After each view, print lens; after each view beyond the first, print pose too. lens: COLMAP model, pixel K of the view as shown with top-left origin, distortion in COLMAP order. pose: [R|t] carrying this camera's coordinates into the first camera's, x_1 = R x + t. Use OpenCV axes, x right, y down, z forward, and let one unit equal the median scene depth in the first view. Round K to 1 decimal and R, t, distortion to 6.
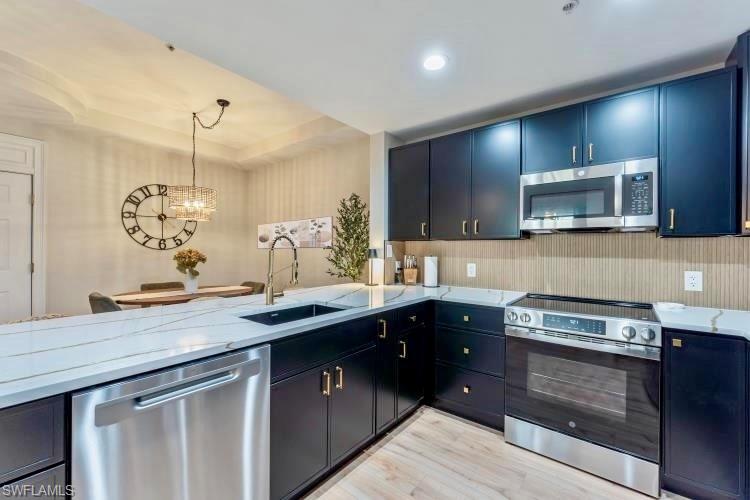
lens RADIAL K [[314.5, 0, 372.7], [0, 314.5, 250.9], [0, 0, 1]] dist [-0.002845, 0.000000]
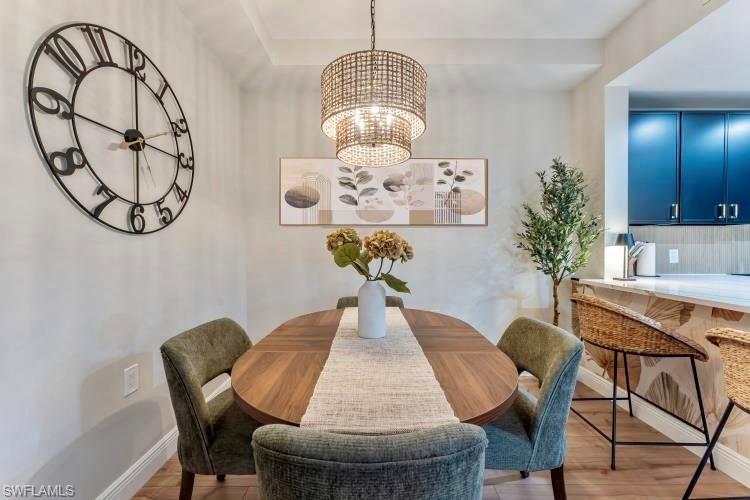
lens RADIAL K [[301.8, 0, 373.8], [0, 301.8, 252.7], [0, 0, 1]] dist [0.000458, -0.000652]
pose [[0.779487, -0.021520, 0.626049, -0.962610], [0.012639, 0.999747, 0.018630, 0.020241], [-0.626291, -0.006609, 0.779561, 0.817175]]
